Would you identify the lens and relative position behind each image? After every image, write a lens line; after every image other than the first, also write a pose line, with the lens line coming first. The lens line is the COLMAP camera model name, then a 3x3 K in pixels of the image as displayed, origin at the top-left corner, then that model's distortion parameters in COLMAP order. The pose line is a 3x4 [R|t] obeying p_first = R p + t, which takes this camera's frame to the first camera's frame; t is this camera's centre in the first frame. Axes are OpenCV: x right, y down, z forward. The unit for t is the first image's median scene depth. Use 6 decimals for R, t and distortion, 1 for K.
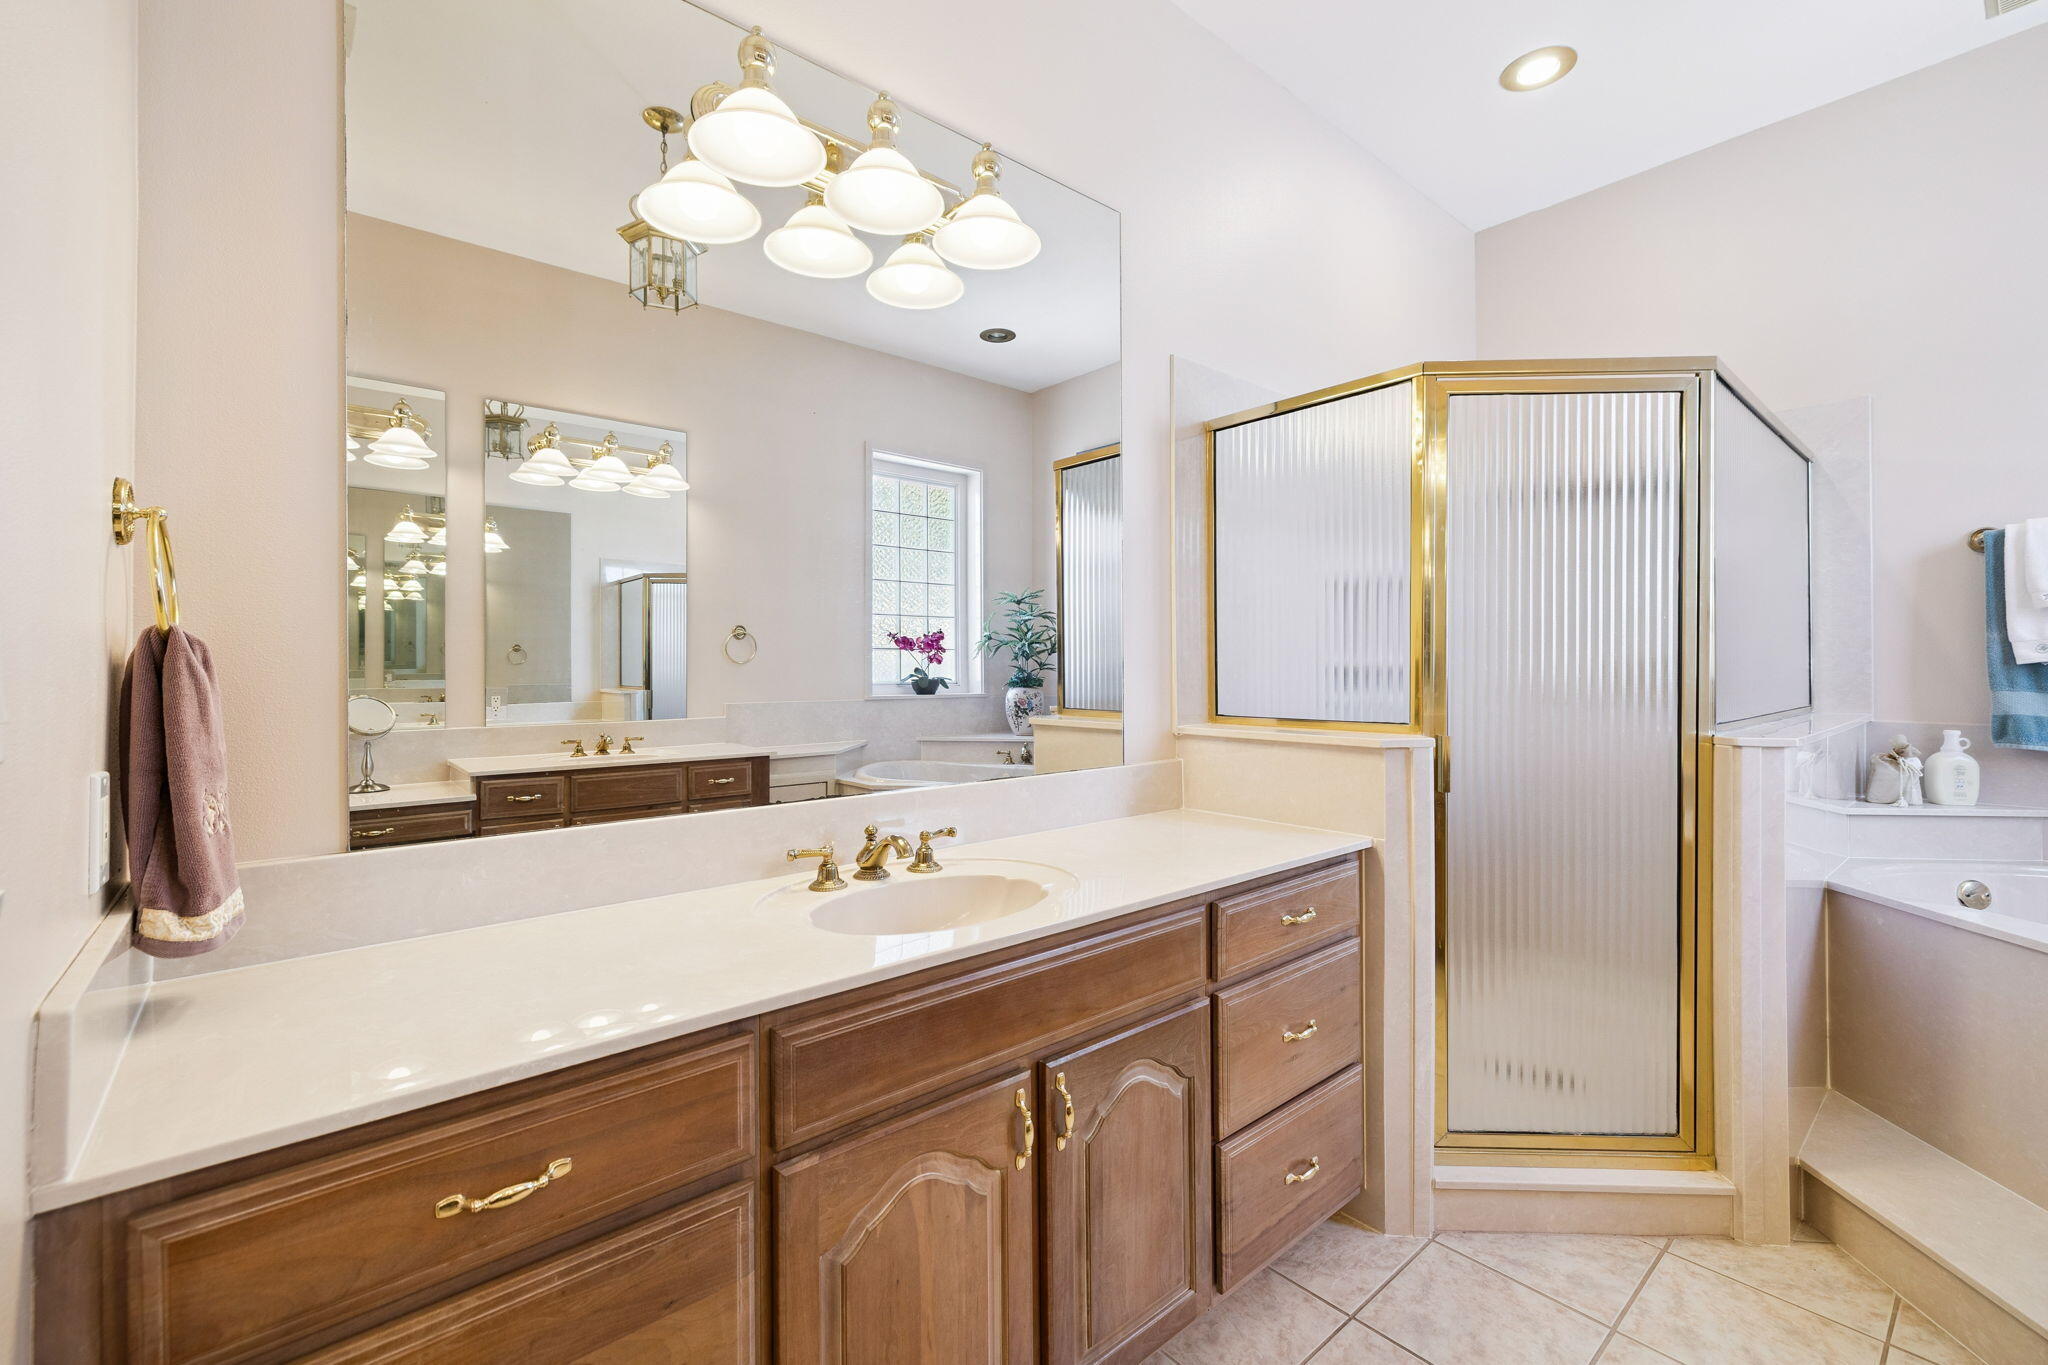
lens RADIAL K [[869.3, 0, 1032.8], [0, 869.3, 671.1], [0, 0, 1]] dist [0.000047, 0.001334]
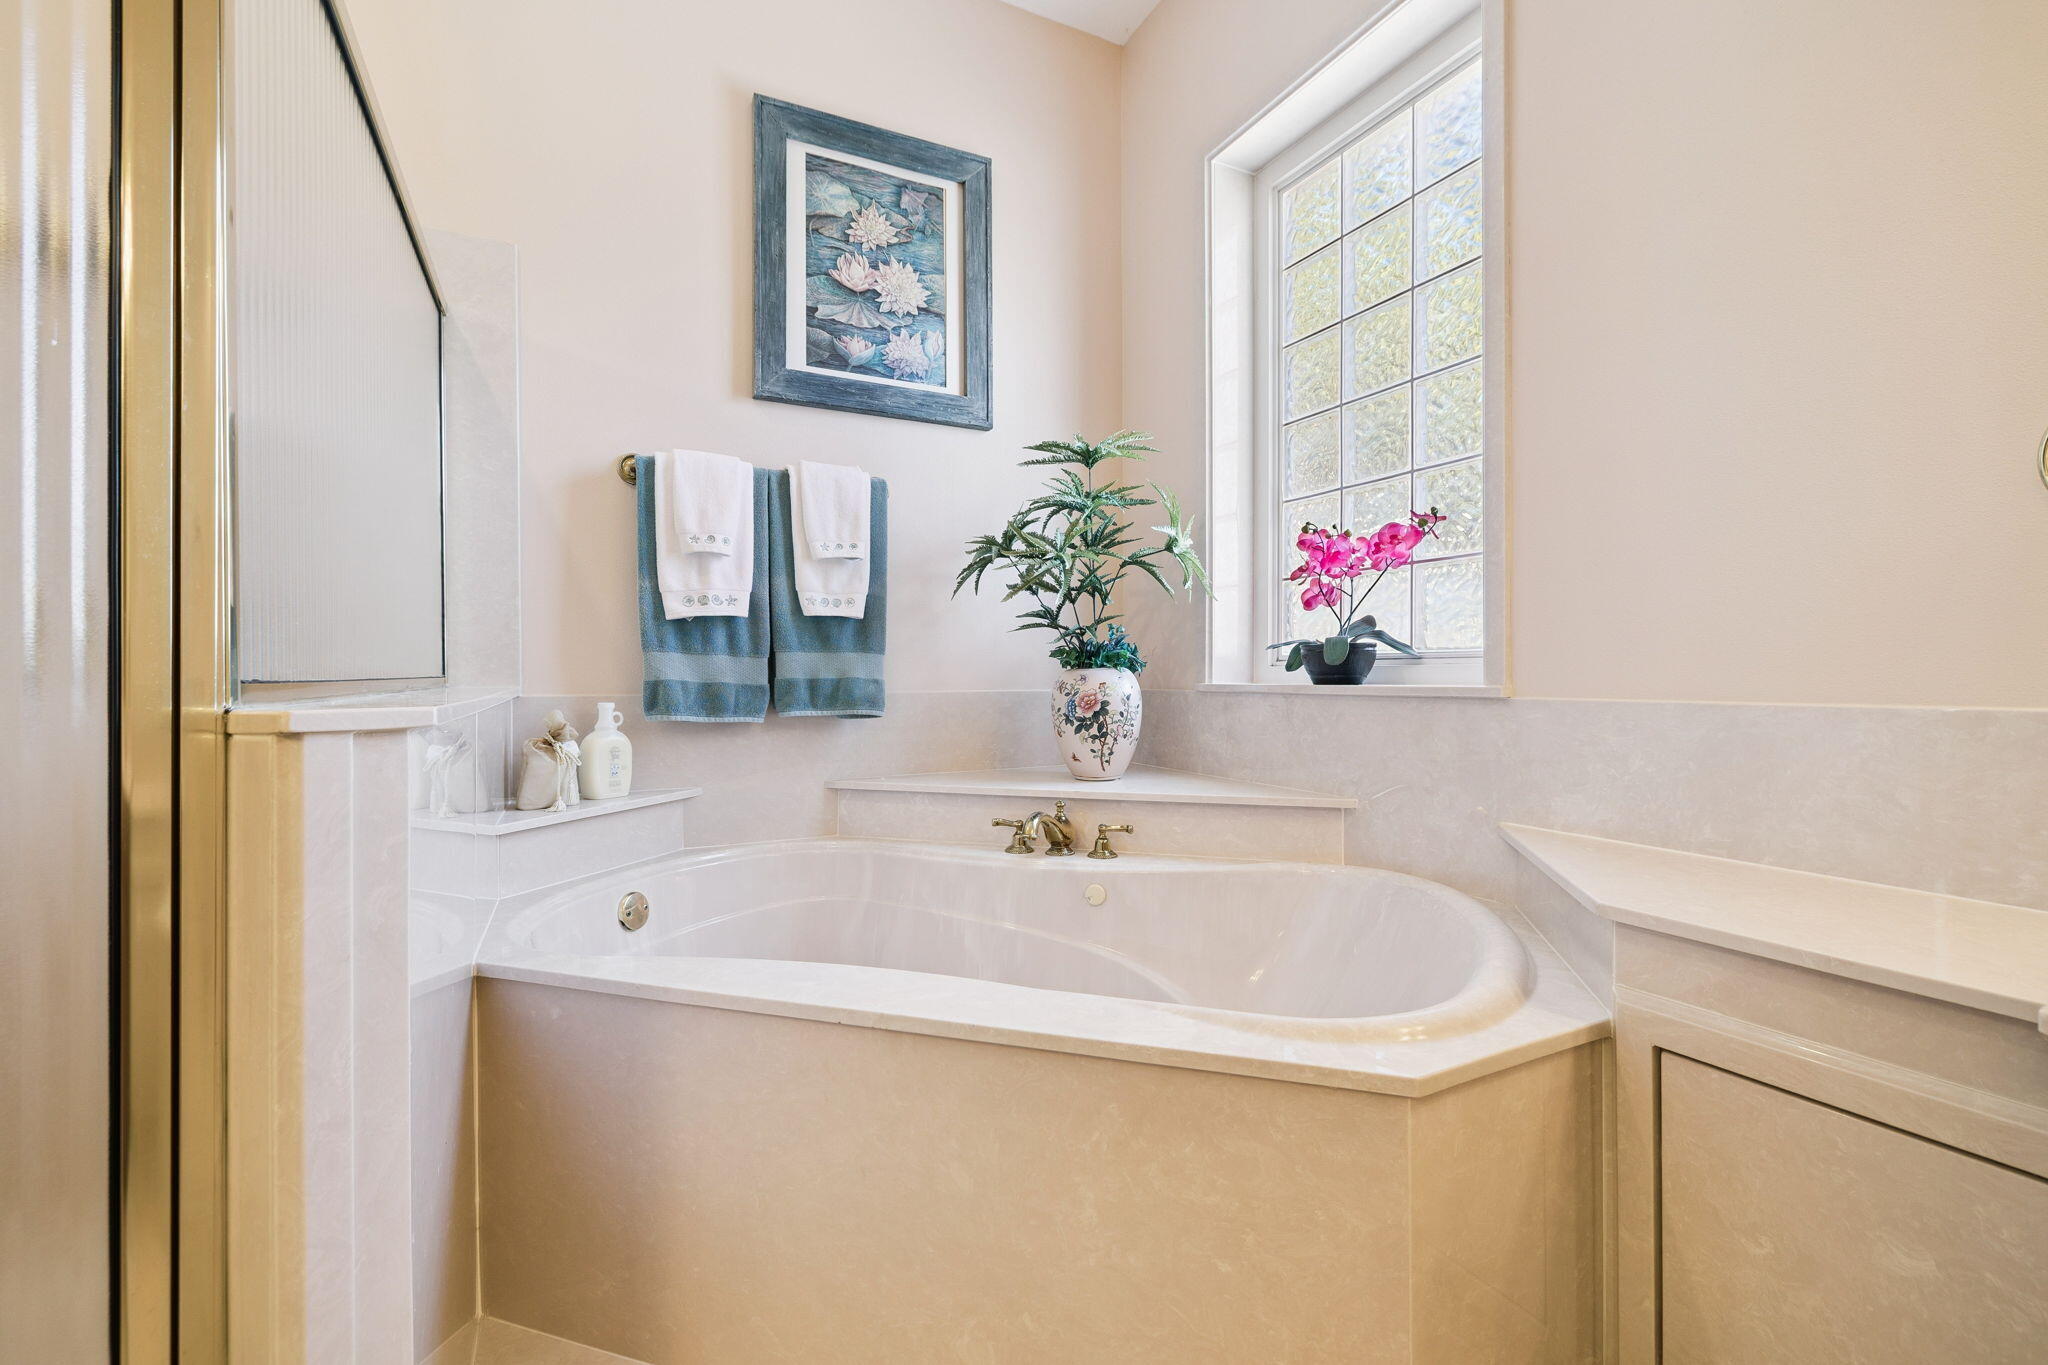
lens RADIAL K [[869.3, 0, 1025.1], [0, 869.3, 677.8], [0, 0, 1]] dist [0.000047, 0.001334]
pose [[0.238931, -0.000833, 0.971036, 0.402357], [0.001858, 0.999998, 0.000401, 0.047763], [-0.971035, 0.001708, 0.238932, 0.465502]]
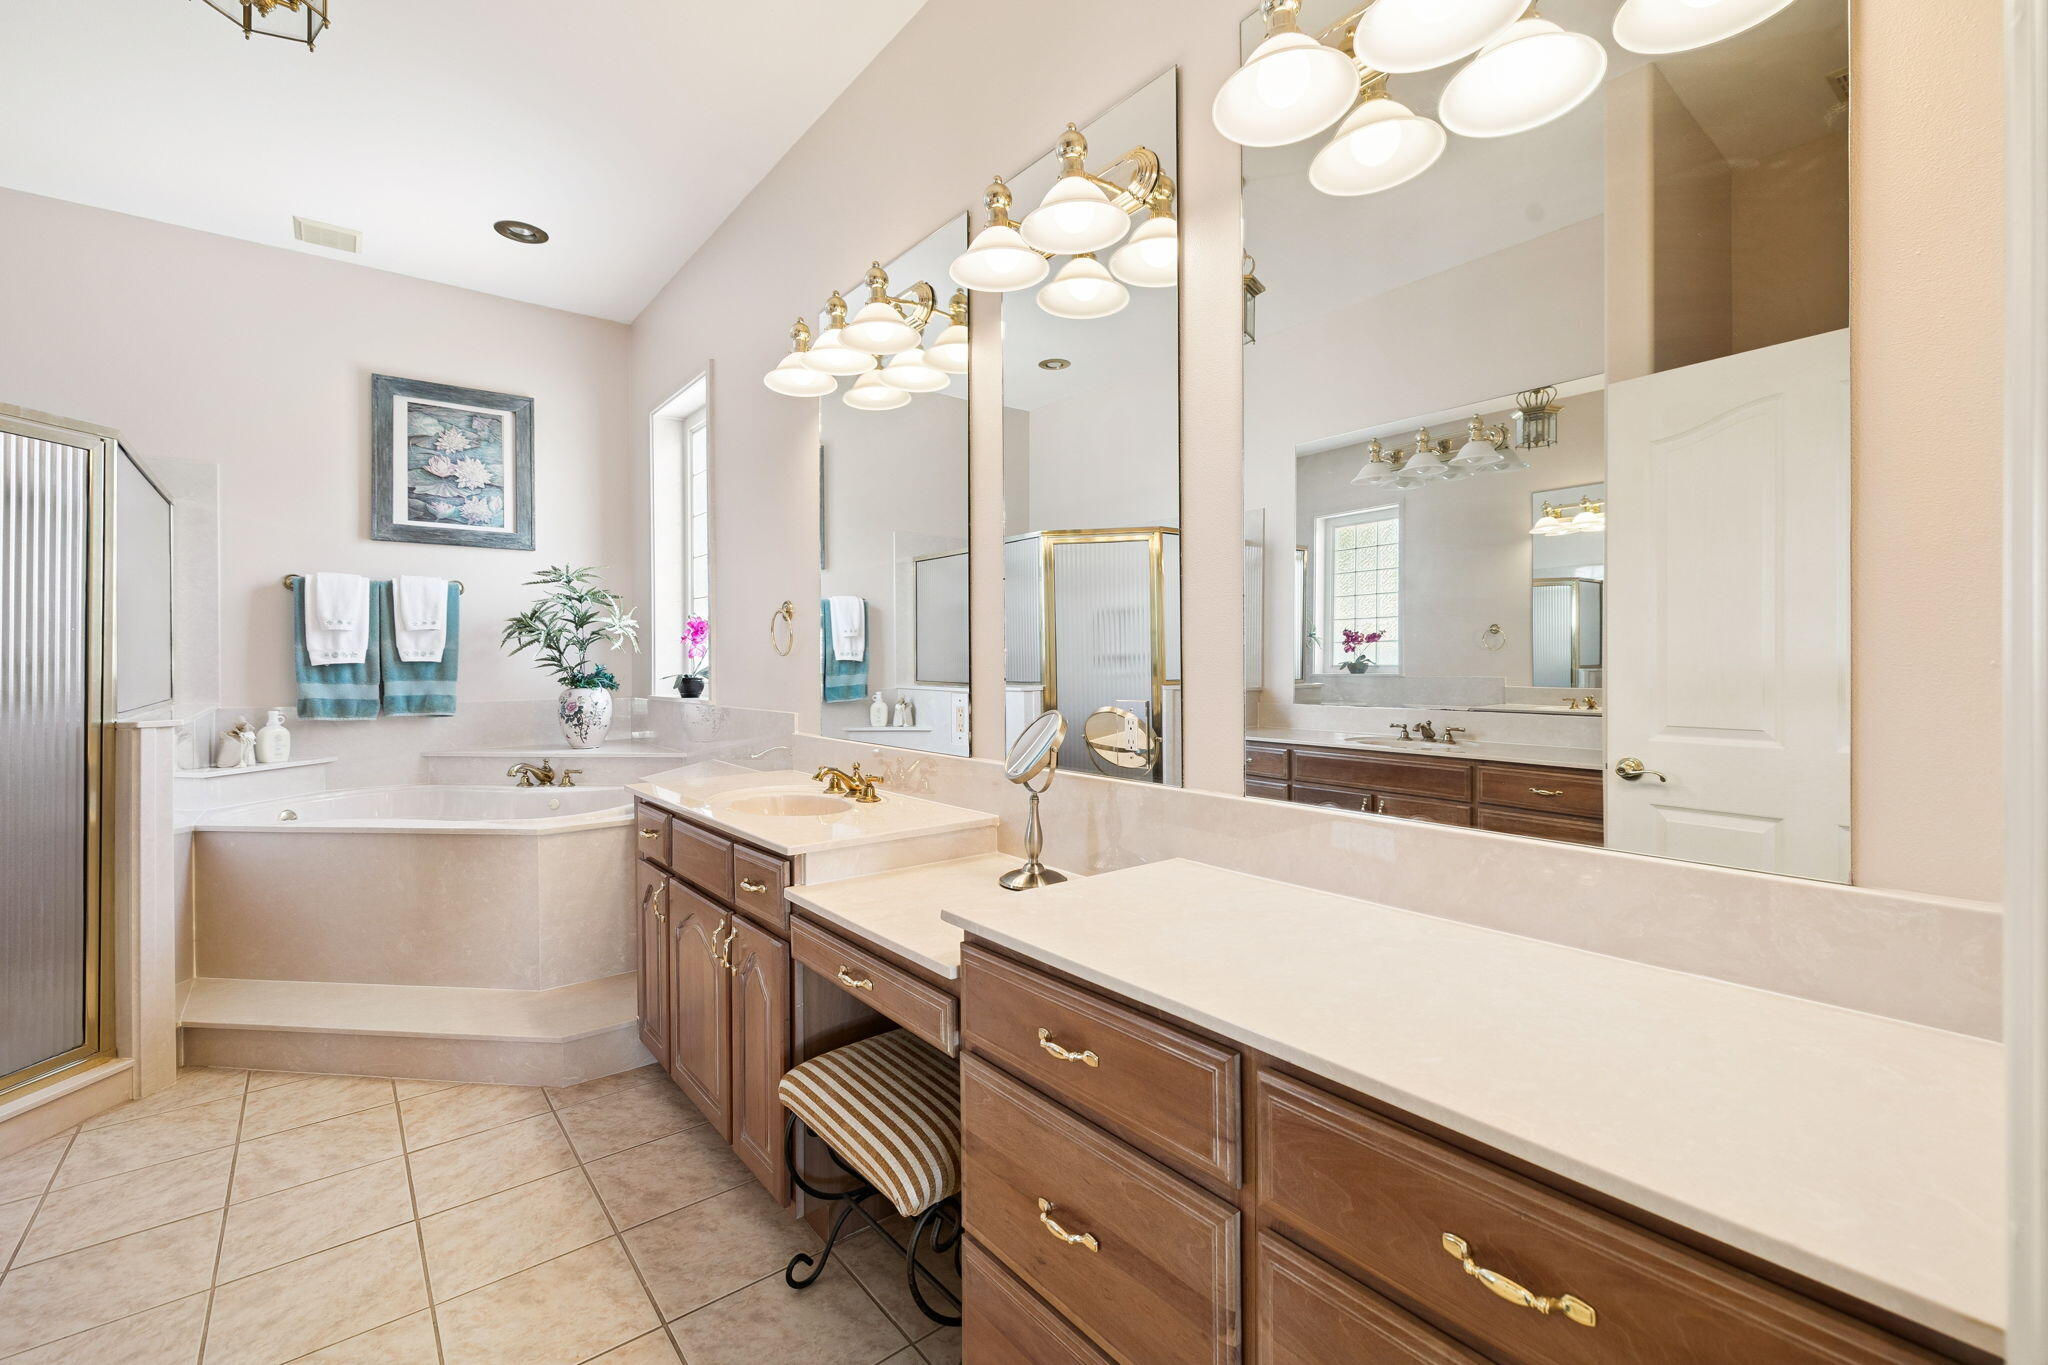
lens RADIAL K [[869.3, 0, 1020.0], [0, 869.3, 660.2], [0, 0, 1]] dist [0.000047, 0.001334]
pose [[0.033379, 0.005000, 0.999430, -0.366311], [0.005314, 0.999972, -0.005180, -0.002735], [-0.999429, 0.005483, 0.033352, -0.303400]]
